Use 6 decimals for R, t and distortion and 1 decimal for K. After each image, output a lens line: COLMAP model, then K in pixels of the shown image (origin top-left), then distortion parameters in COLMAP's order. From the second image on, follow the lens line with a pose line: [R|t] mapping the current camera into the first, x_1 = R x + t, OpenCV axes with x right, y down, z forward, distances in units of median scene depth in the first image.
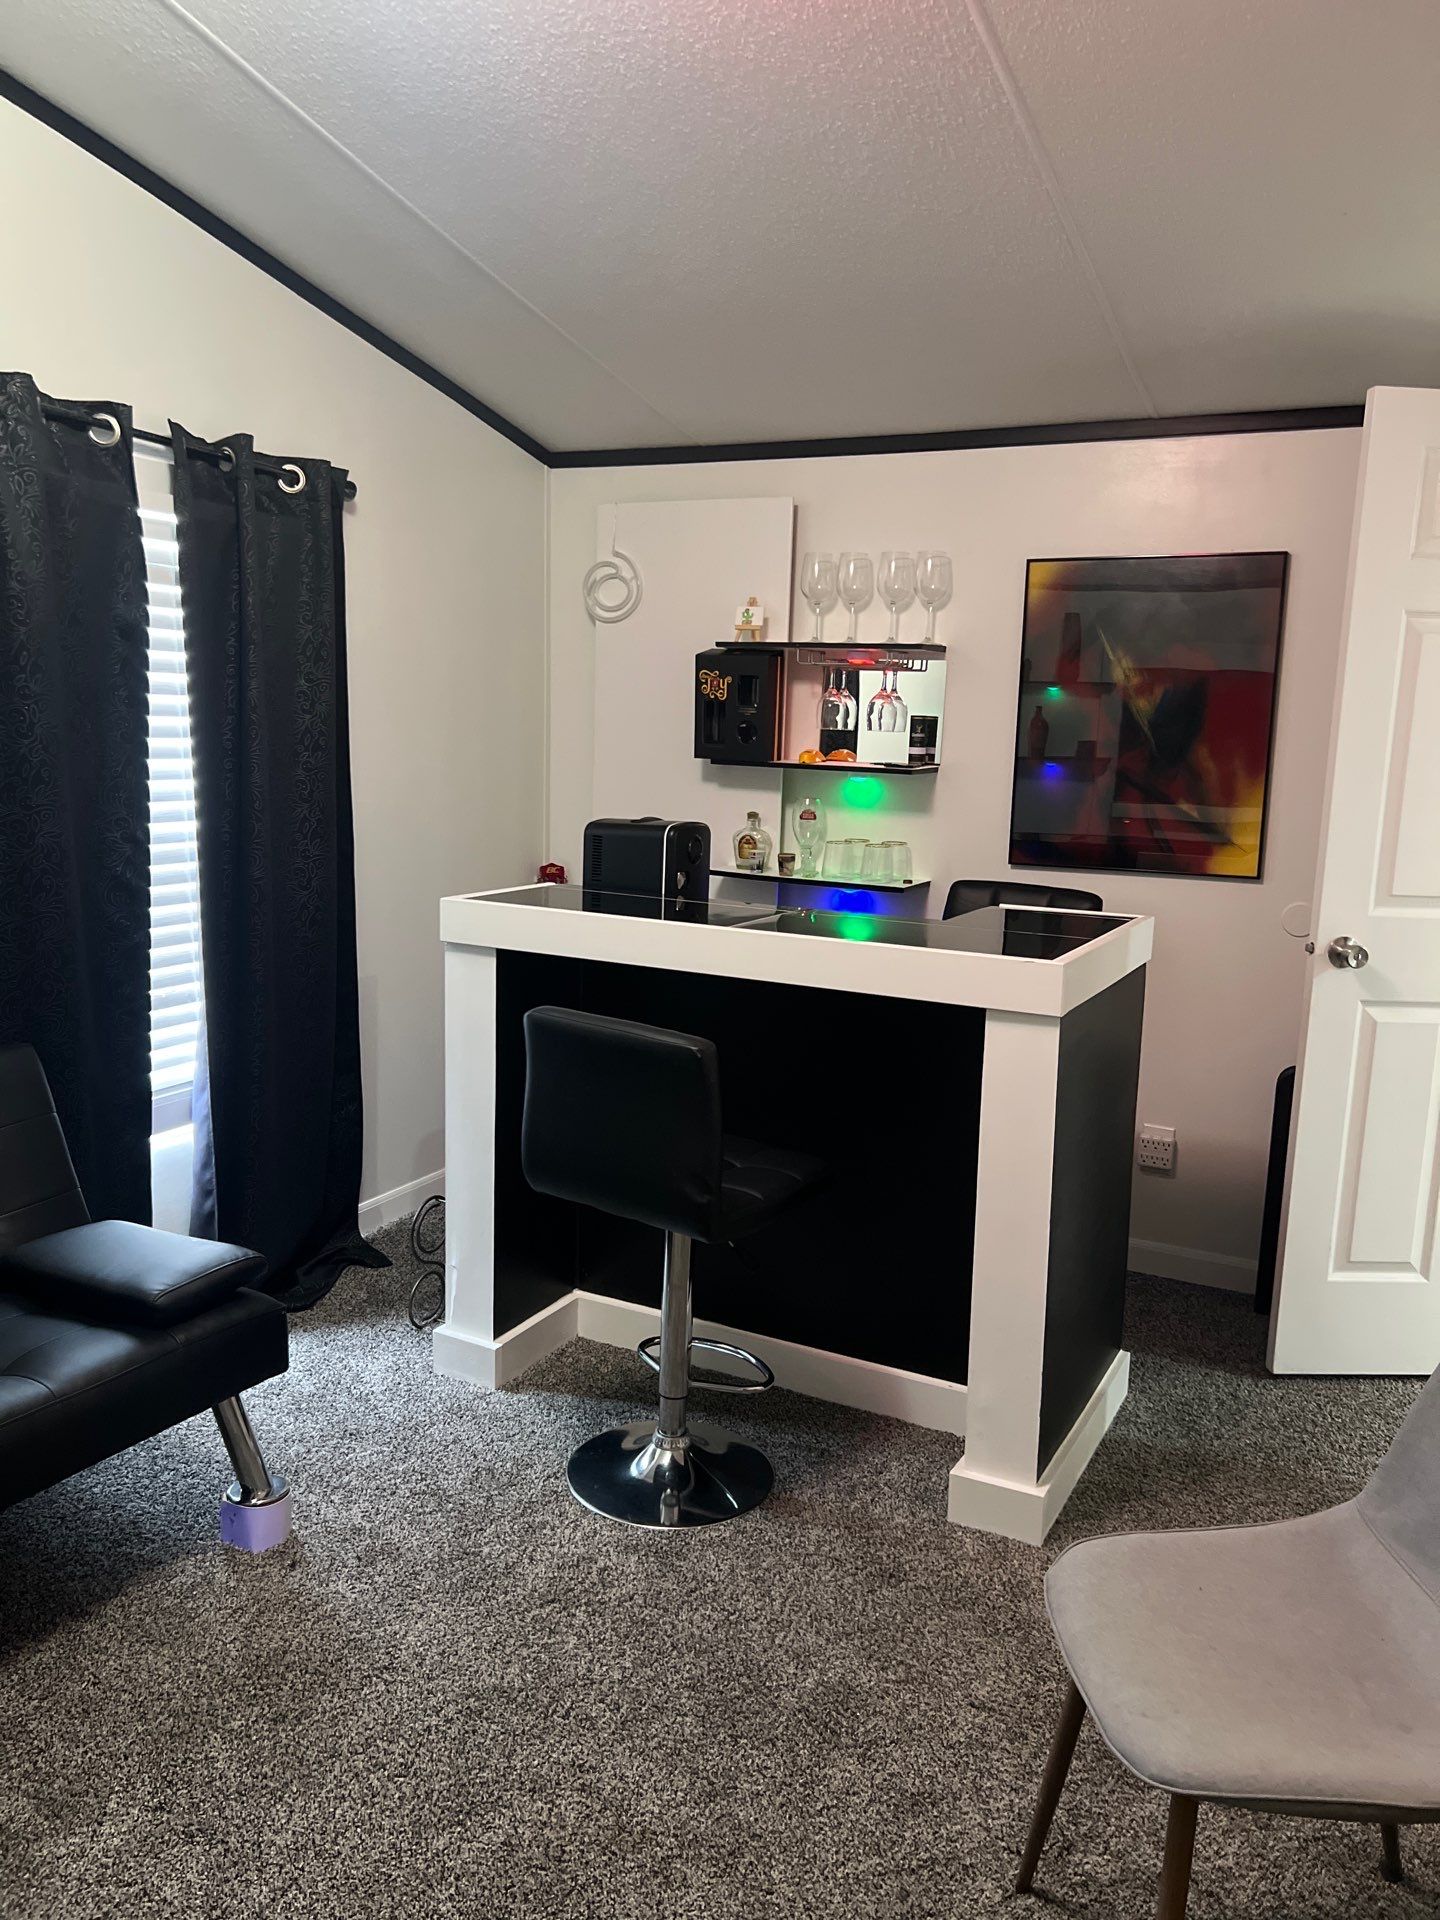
lens RADIAL K [[1477.3, 0, 723.9], [0, 1477.3, 957.6], [0, 0, 1]] dist [0.080424, 0.000450]
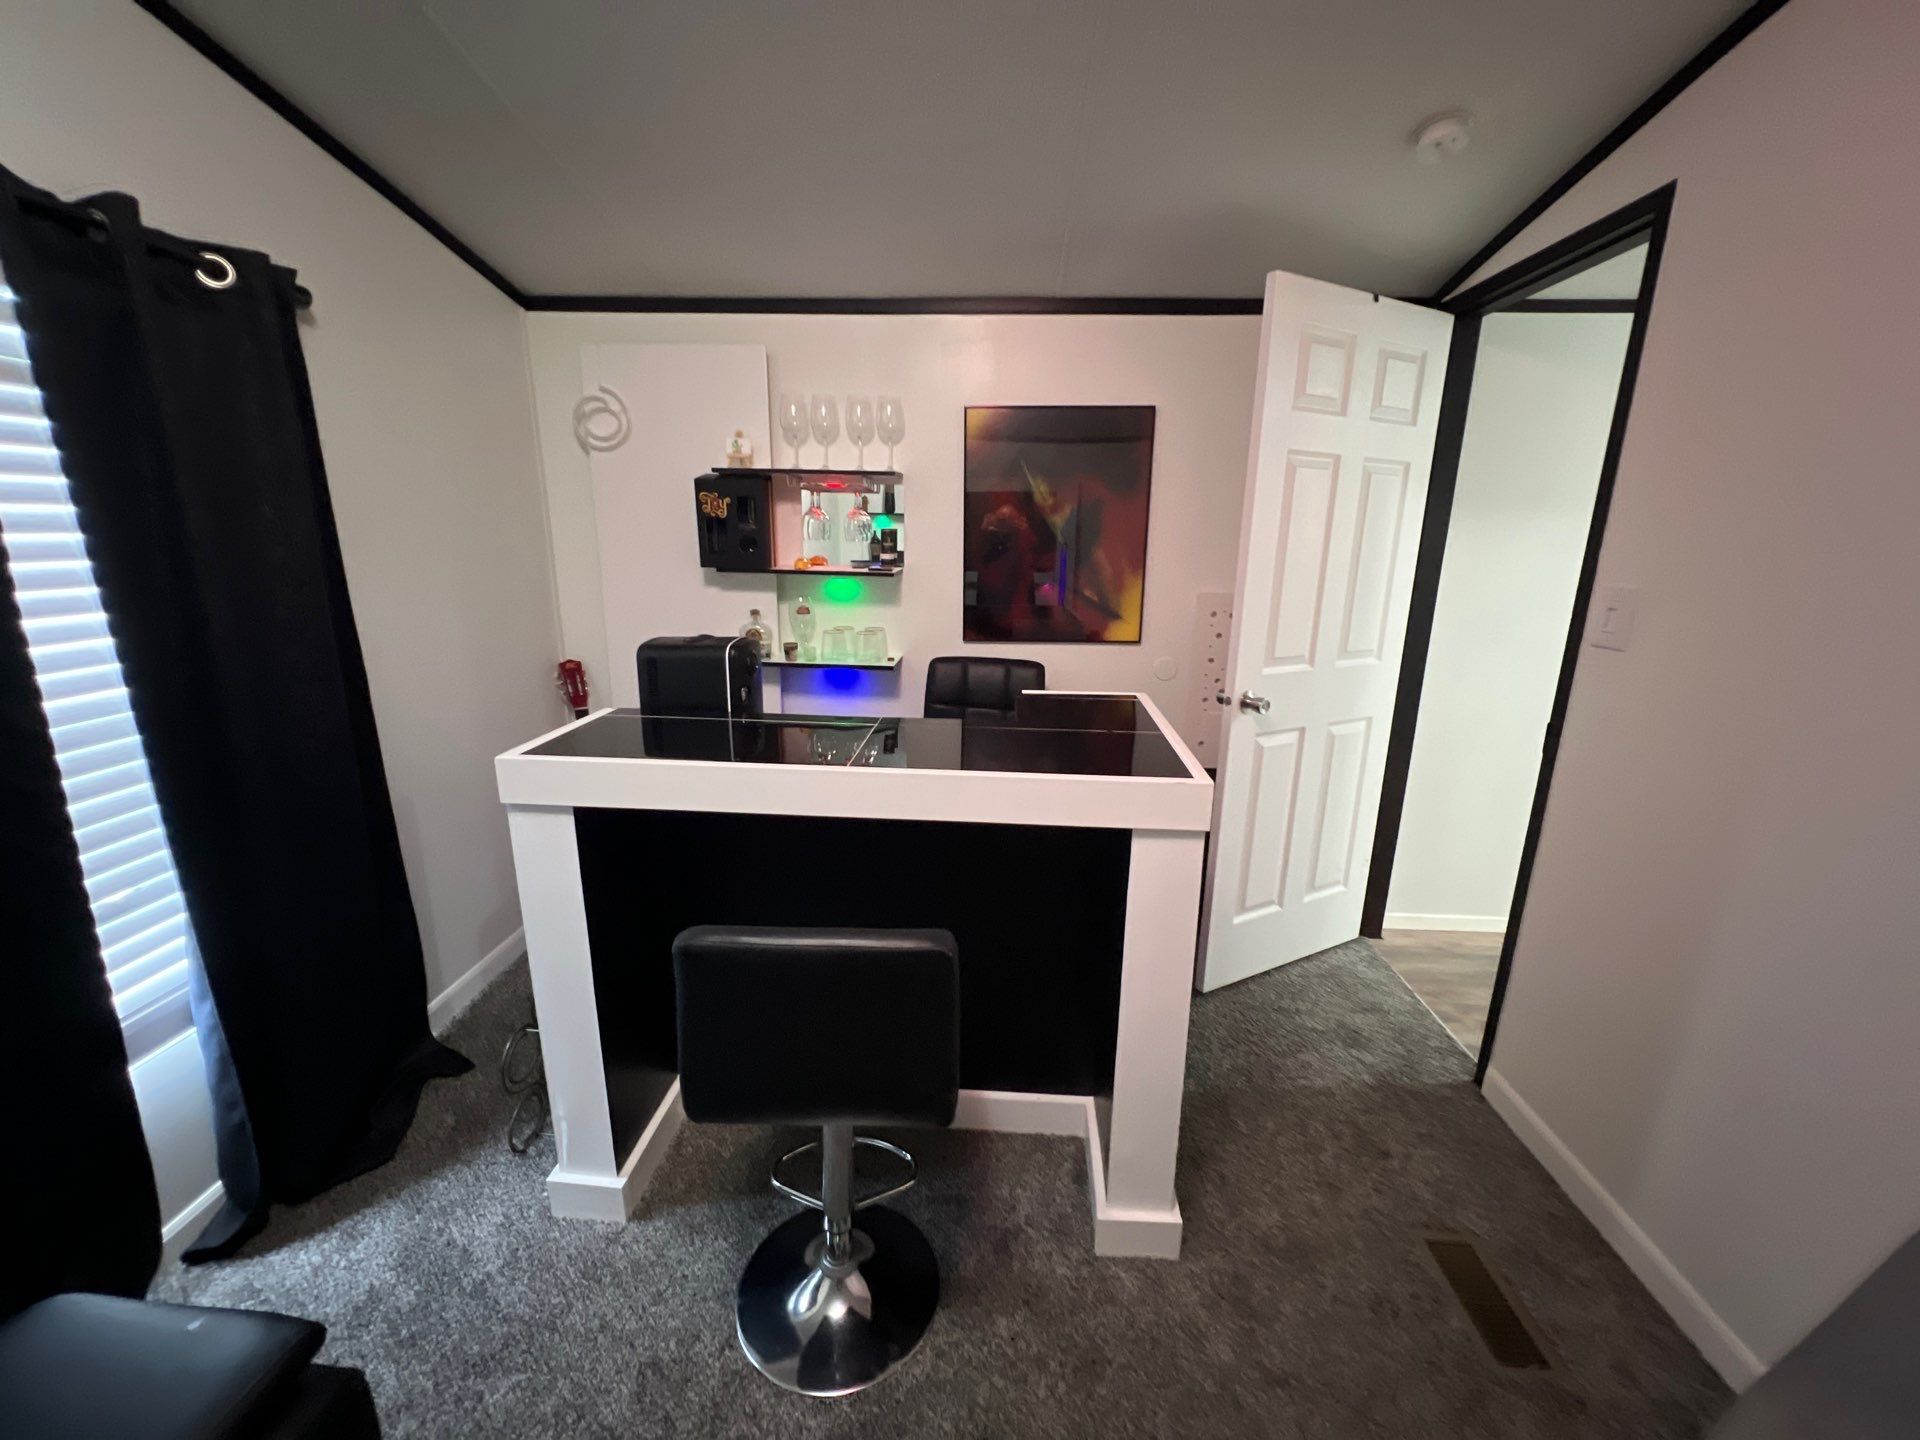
lens RADIAL K [[766.6, 0, 964.2], [0, 766.6, 714.9], [0, 0, 1]] dist [-0.003195, 0.000635]
pose [[0.913196, -0.114885, 0.390991, -0.087755], [0.078170, 0.991006, 0.108614, -0.073554], [-0.399953, -0.068622, 0.913963, 0.373575]]
